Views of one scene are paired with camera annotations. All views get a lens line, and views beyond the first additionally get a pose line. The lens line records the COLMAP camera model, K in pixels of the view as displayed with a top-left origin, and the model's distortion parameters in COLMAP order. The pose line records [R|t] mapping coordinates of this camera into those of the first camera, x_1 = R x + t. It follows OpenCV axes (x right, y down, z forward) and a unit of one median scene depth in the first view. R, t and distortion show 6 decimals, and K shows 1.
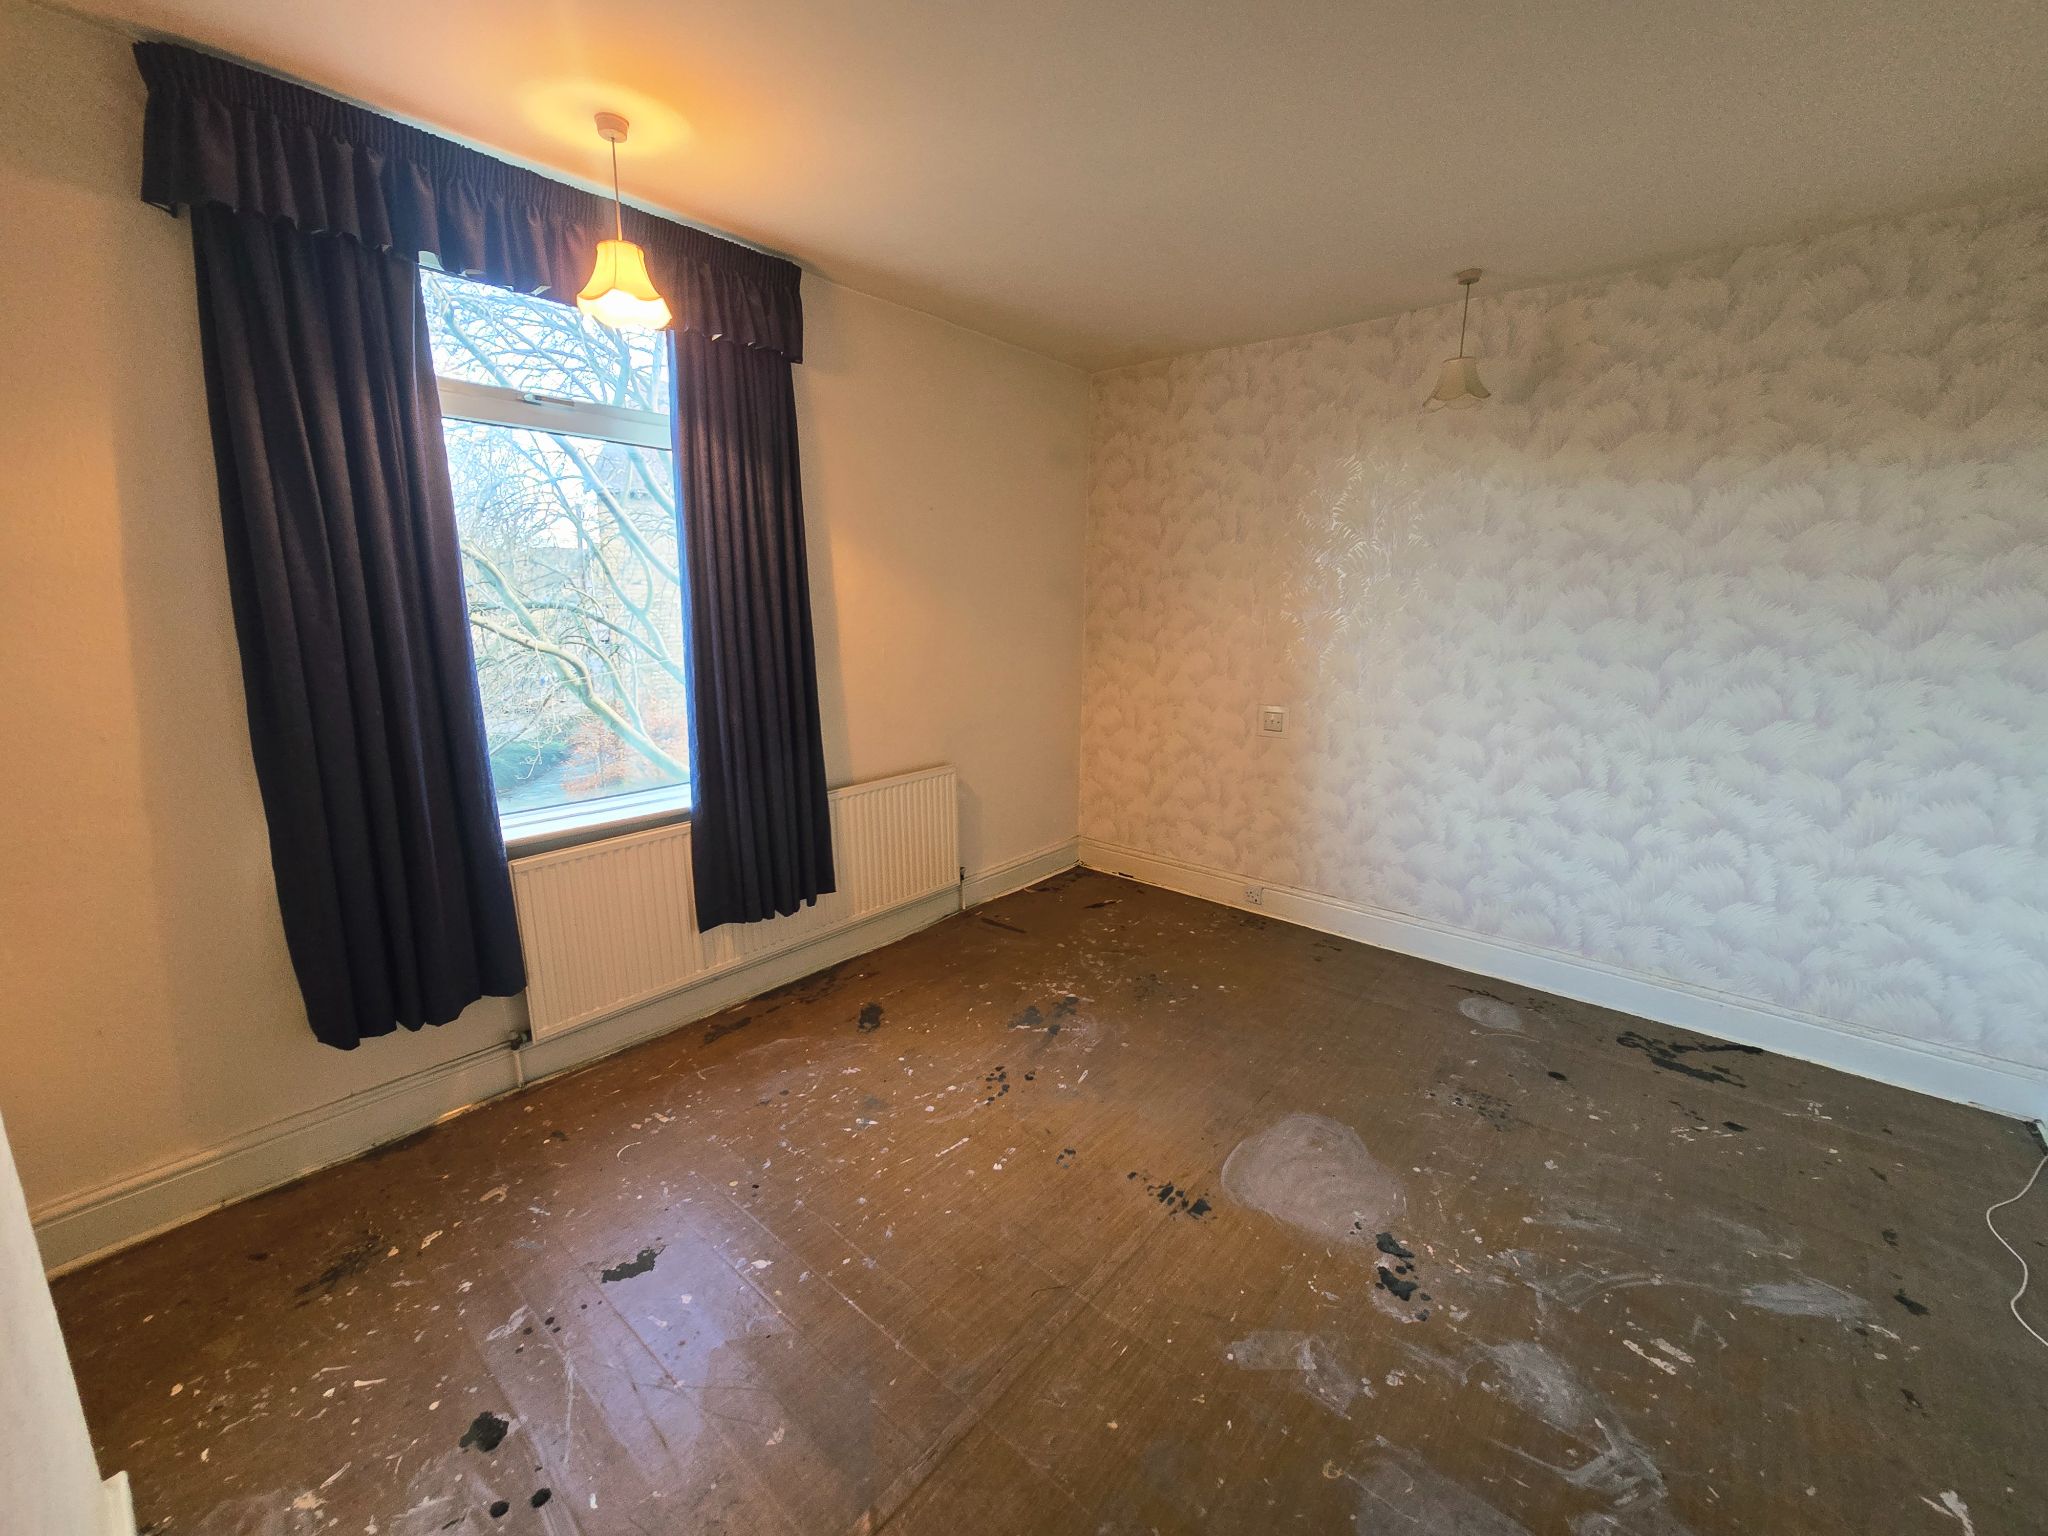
lens RADIAL K [[828.8, 0, 1027.3], [0, 828.8, 757.3], [0, 0, 1]] dist [0.000240, 0.000354]
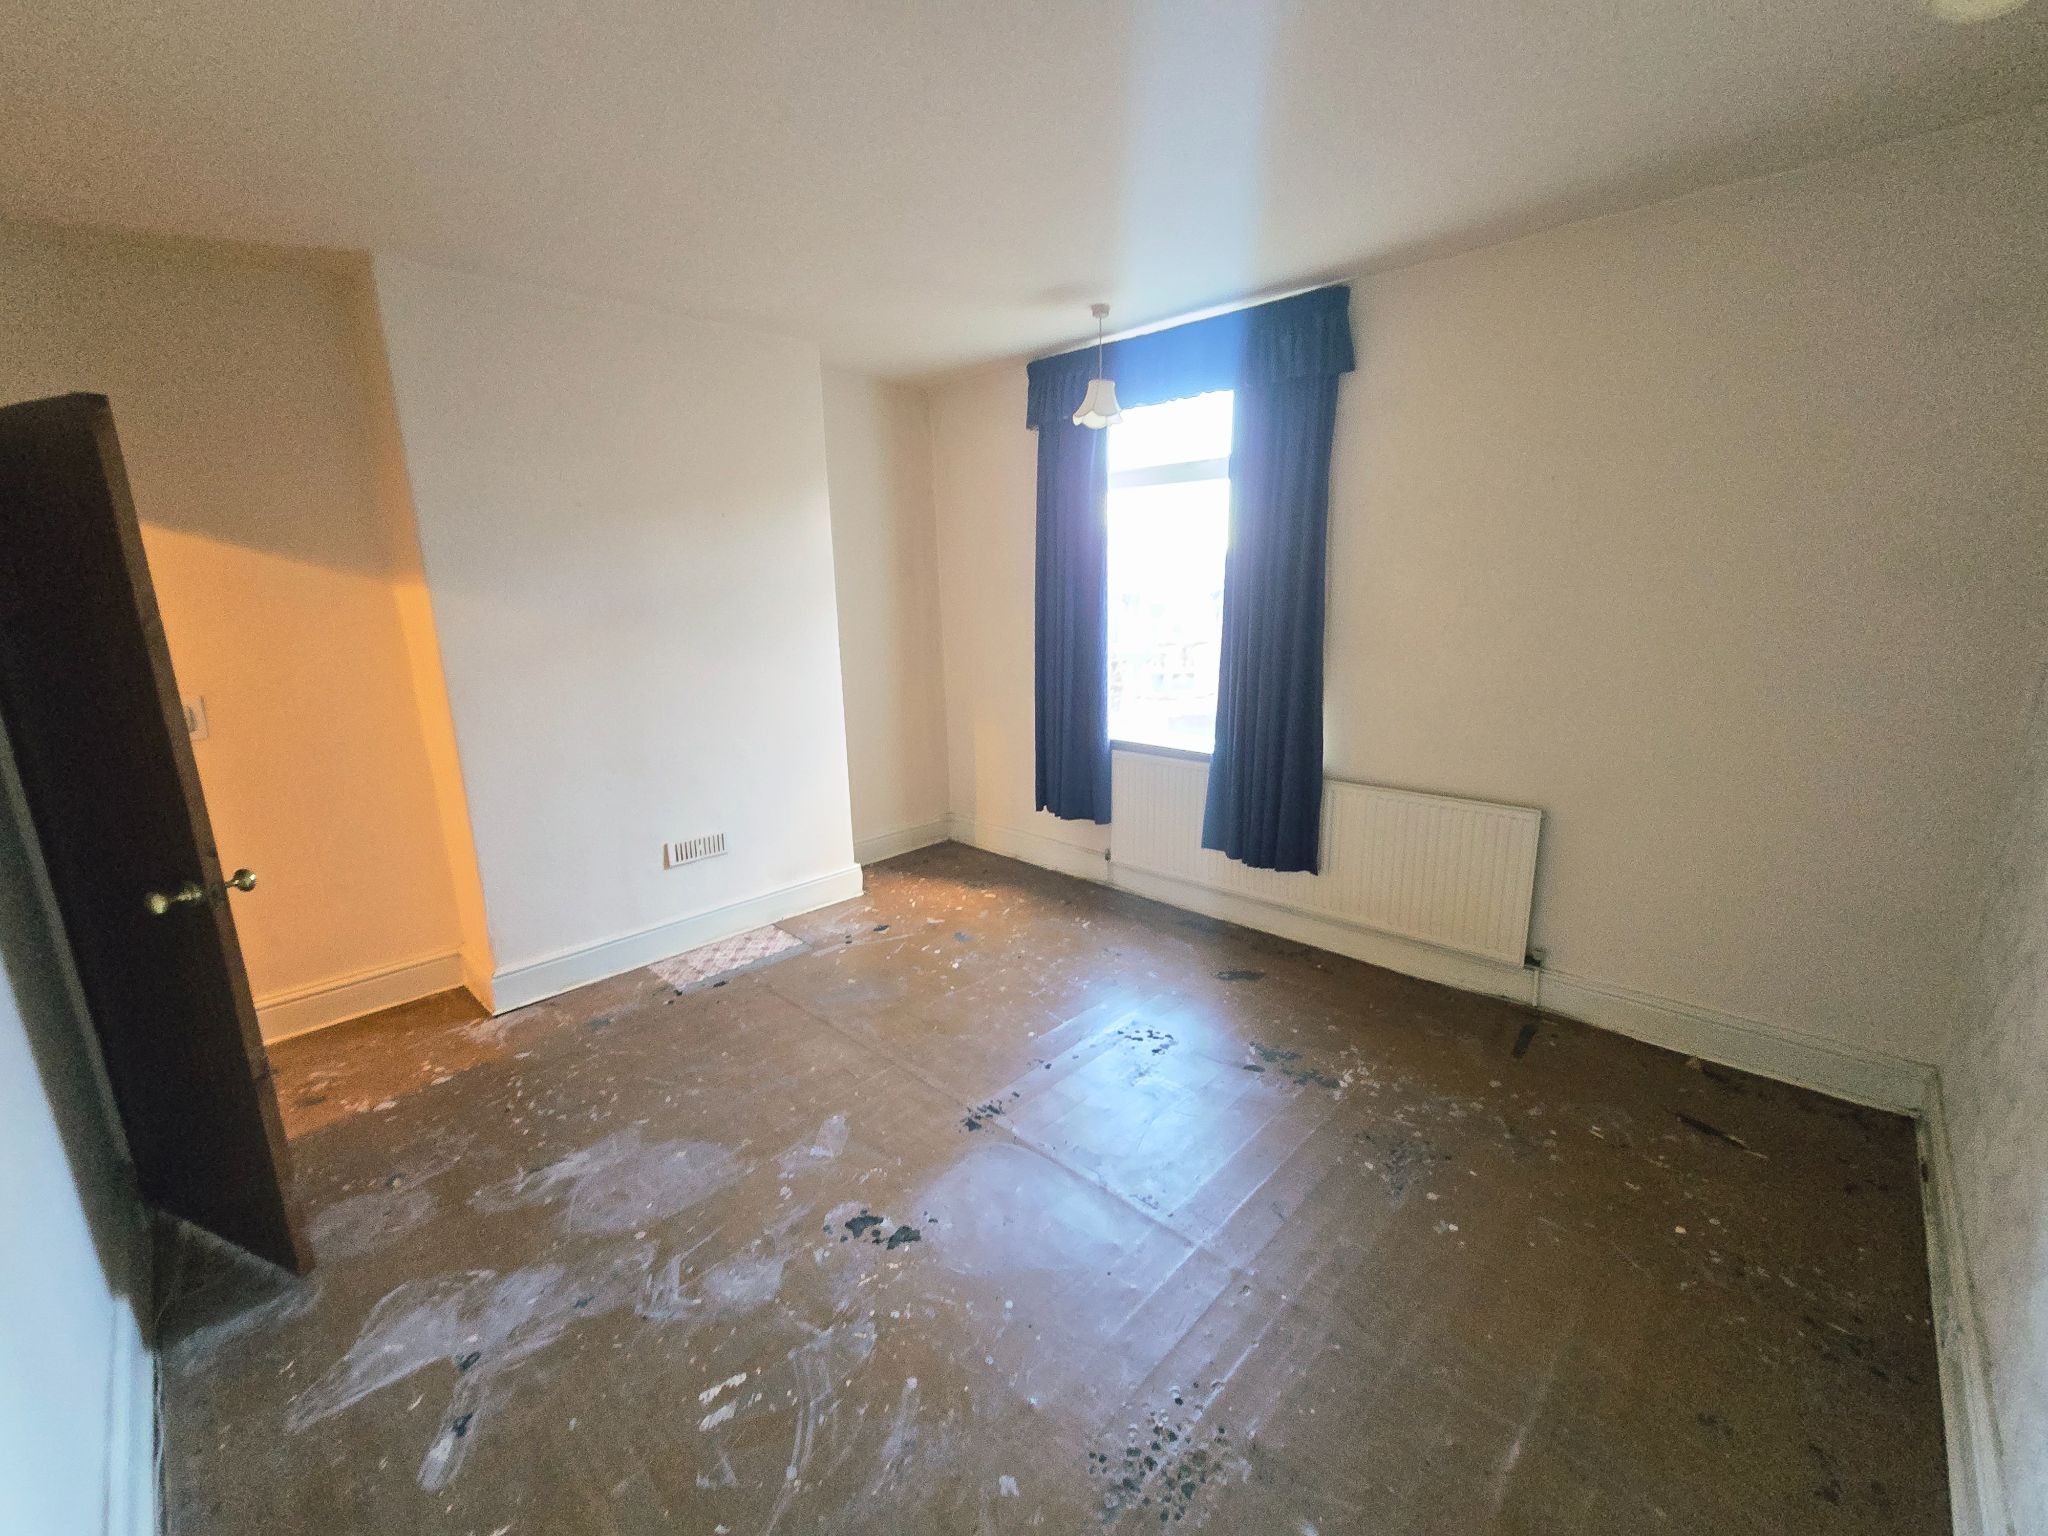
lens RADIAL K [[831.4, 0, 1024.0], [0, 831.4, 768.0], [0, 0, 1]] dist [-0.001509, -0.000191]
pose [[-0.049697, 0.211385, -0.976139, 1.324802], [-0.177284, 0.959959, 0.216907, -0.221188], [0.982904, 0.183834, -0.010232, 1.056536]]
